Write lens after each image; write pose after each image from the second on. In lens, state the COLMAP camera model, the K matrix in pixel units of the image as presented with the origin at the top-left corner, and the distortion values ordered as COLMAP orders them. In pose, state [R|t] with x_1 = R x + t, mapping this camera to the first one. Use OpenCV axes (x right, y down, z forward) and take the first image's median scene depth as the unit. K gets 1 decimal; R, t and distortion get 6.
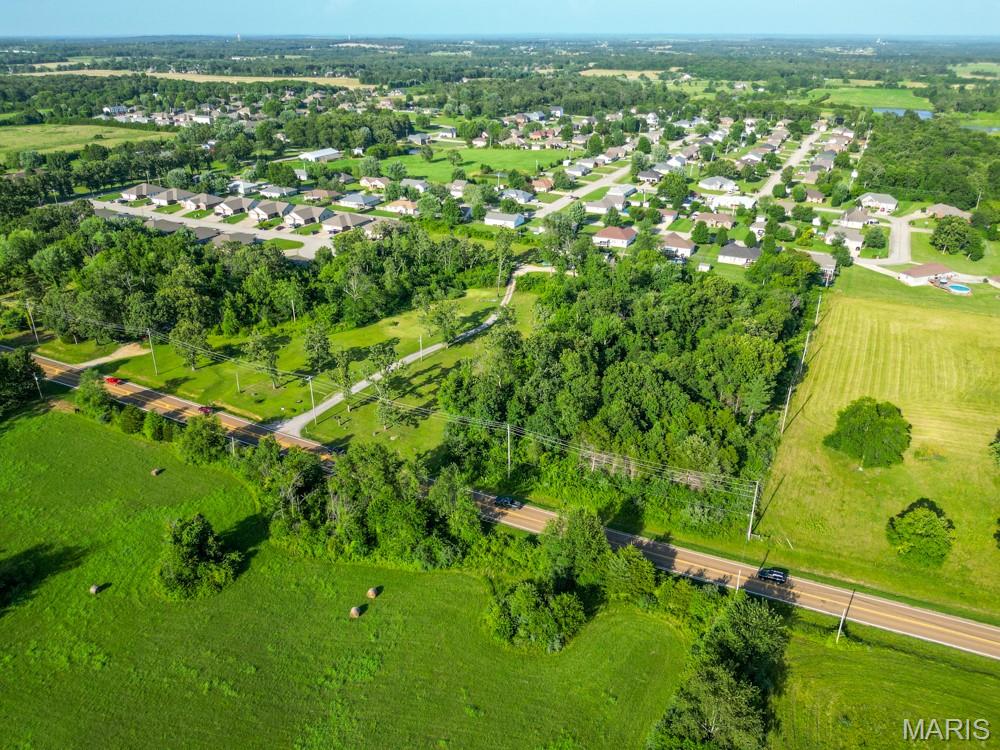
lens RADIAL K [[723.2, 0, 483.6], [0, 723.2, 374.3], [0, 0, 1]] dist [0.004398, -0.024169]
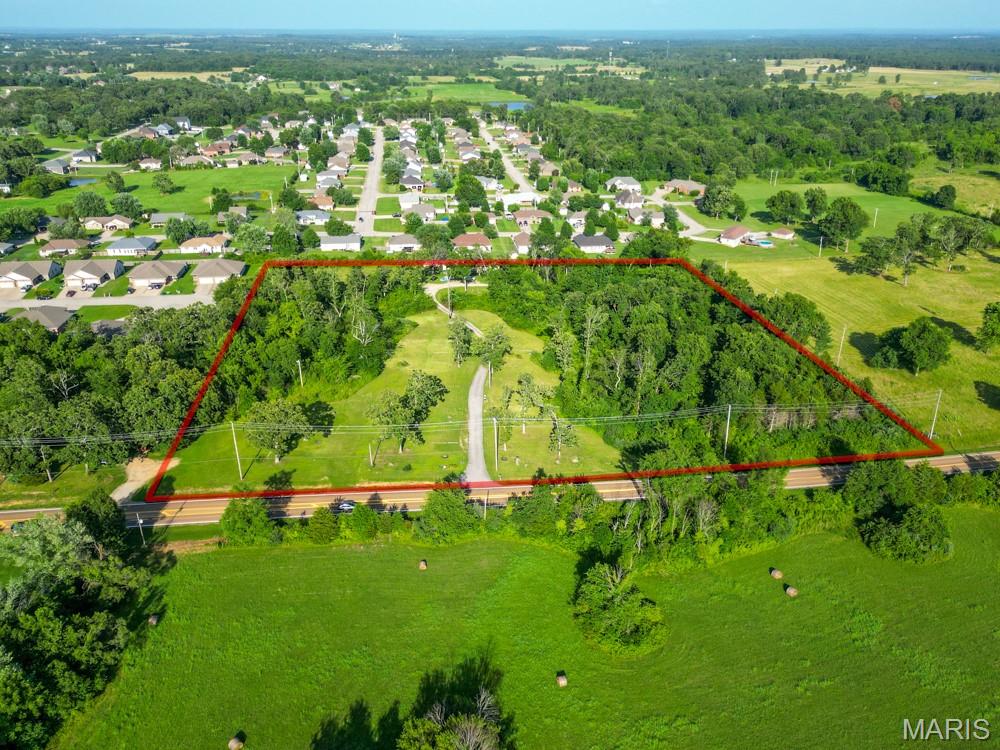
lens RADIAL K [[800.1, 0, 500.0], [0, 800.1, 375.0], [0, 0, 1]] dist [0.027977, -0.006294]
pose [[0.829667, -0.218660, 0.513653, -0.366241], [0.236466, 0.971130, 0.031460, -0.040183], [-0.505703, 0.095360, 0.857421, 0.059941]]
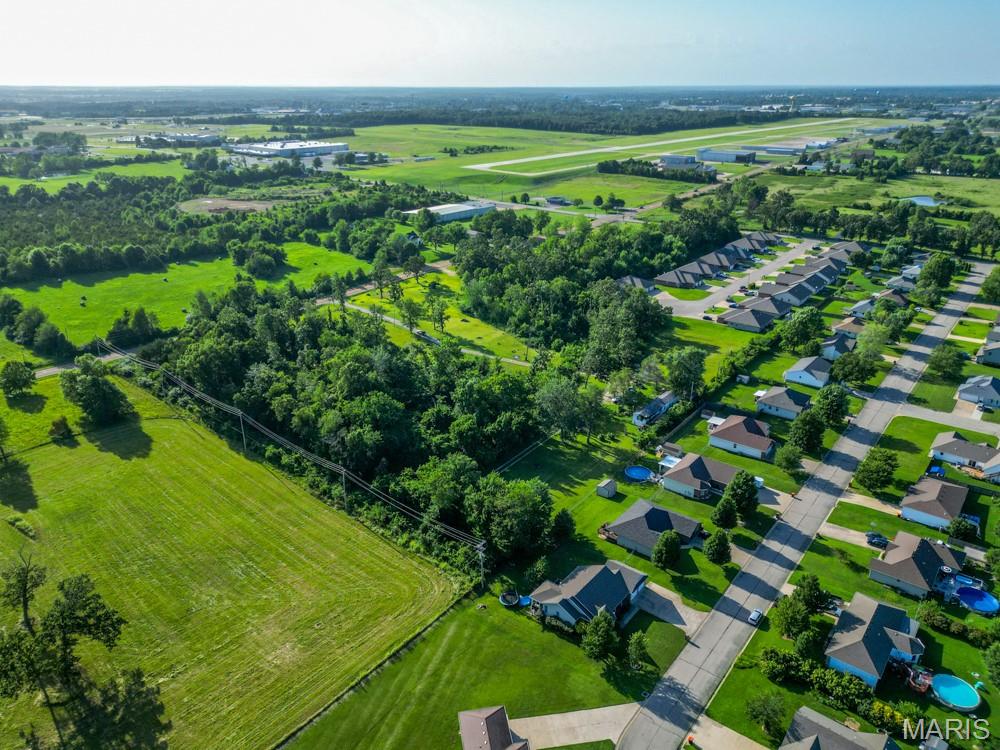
lens RADIAL K [[709.4, 0, 493.6], [0, 709.4, 360.6], [0, 0, 1]] dist [0.029024, -0.006464]
pose [[-0.208379, 0.354352, -0.911599, 0.740824], [-0.408714, 0.815226, 0.410317, -0.387933], [0.888556, 0.458084, -0.025047, 0.753847]]
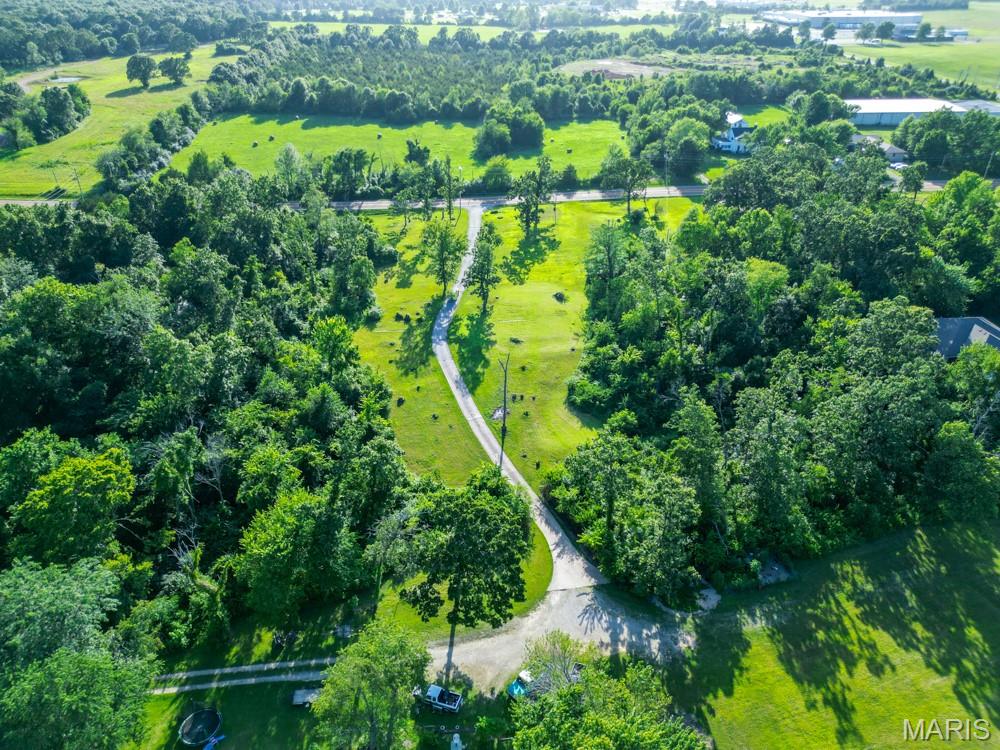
lens RADIAL K [[709.4, 0, 493.6], [0, 709.4, 360.6], [0, 0, 1]] dist [0.029024, -0.006464]
pose [[-0.850275, 0.251174, -0.462541, 0.162652], [-0.226082, 0.619301, 0.751900, -0.344362], [0.475310, 0.743894, -0.469790, 0.892495]]
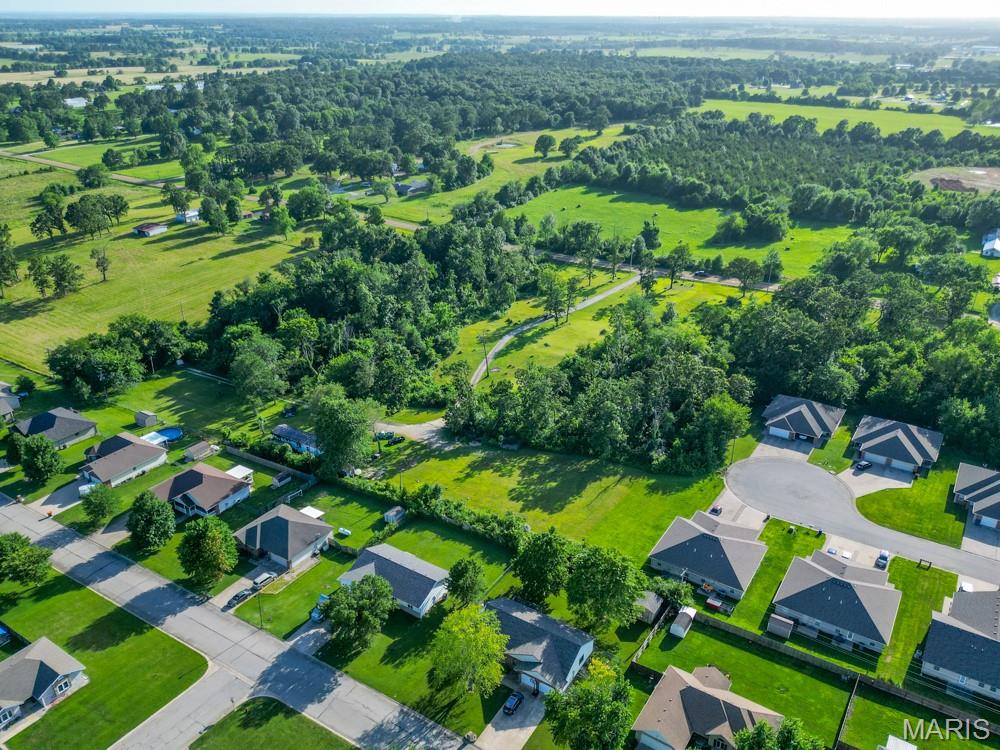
lens RADIAL K [[765.9, 0, 496.7], [0, 765.9, 375.2], [0, 0, 1]] dist [0.064243, -0.070336]
pose [[-0.995501, -0.044159, 0.083829, -0.046965], [0.035664, 0.645041, 0.763315, -0.590467], [-0.087781, 0.762871, -0.640564, 1.192491]]
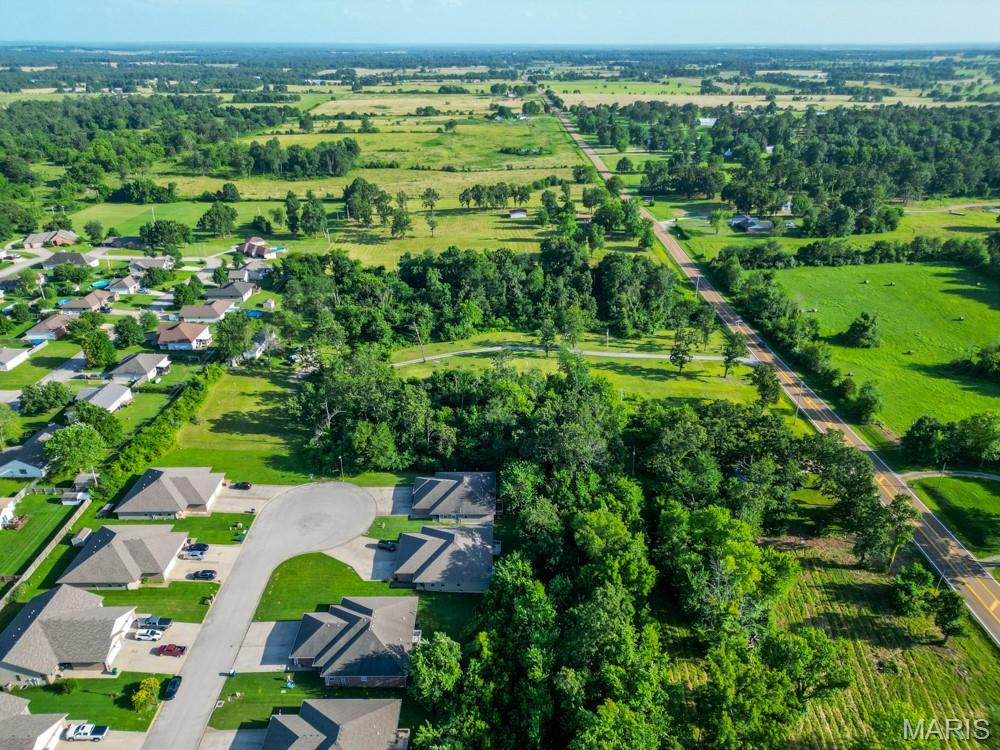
lens RADIAL K [[709.4, 0, 493.6], [0, 709.4, 360.6], [0, 0, 1]] dist [0.029024, -0.006464]
pose [[-0.468870, -0.359072, 0.806987, -0.592718], [0.370986, 0.749084, 0.548855, -0.448338], [-0.801580, 0.556723, -0.218012, 0.864658]]
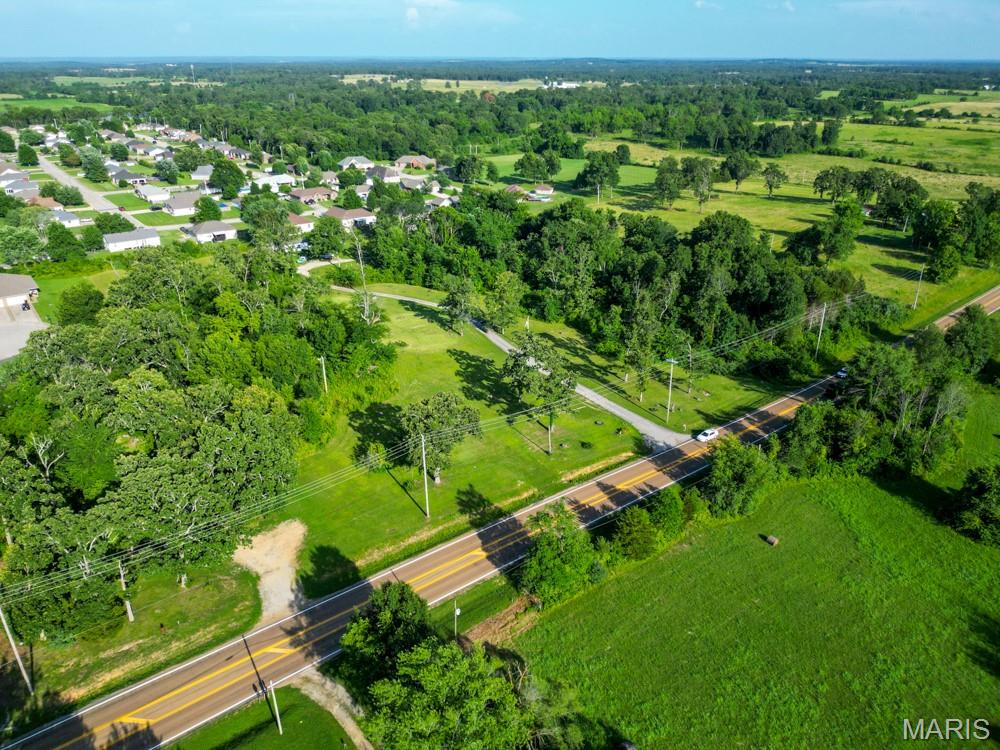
lens RADIAL K [[723.2, 0, 483.6], [0, 723.2, 374.3], [0, 0, 1]] dist [0.004398, -0.024169]
pose [[0.421928, -0.361331, 0.831515, -0.479328], [0.381460, 0.902770, 0.198734, -0.105370], [-0.822475, 0.233338, 0.518737, 0.379163]]
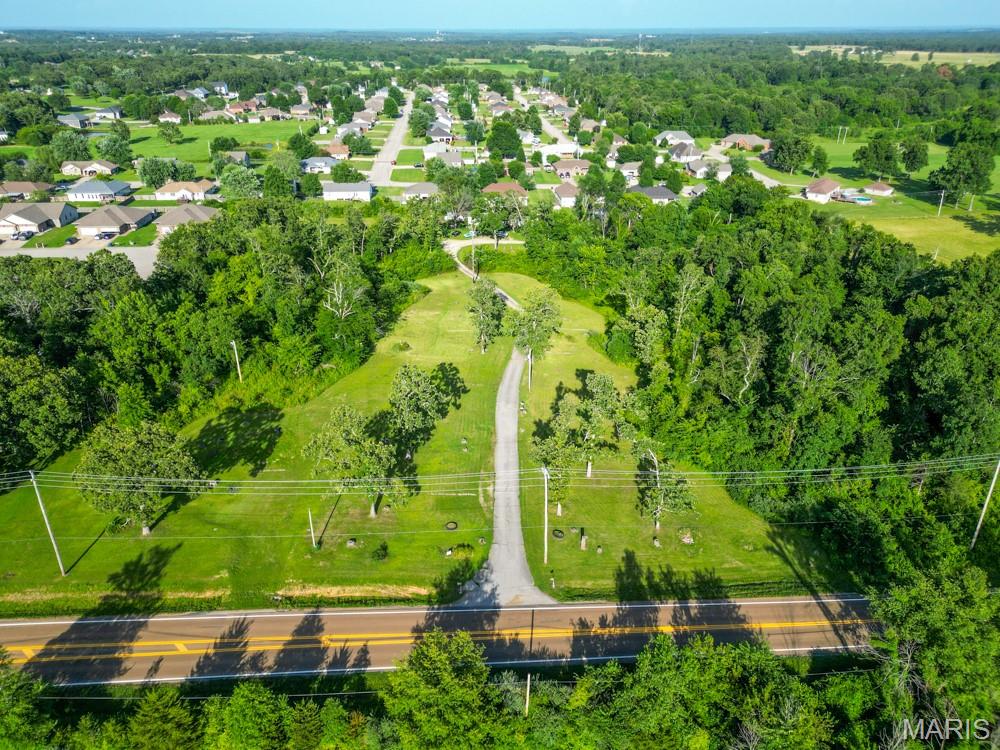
lens RADIAL K [[709.4, 0, 493.6], [0, 709.4, 360.6], [0, 0, 1]] dist [0.029024, -0.006464]
pose [[0.856210, -0.214767, 0.469873, -0.232998], [0.216774, 0.974910, 0.050598, -0.048905], [-0.468950, 0.058534, 0.881283, 0.296170]]
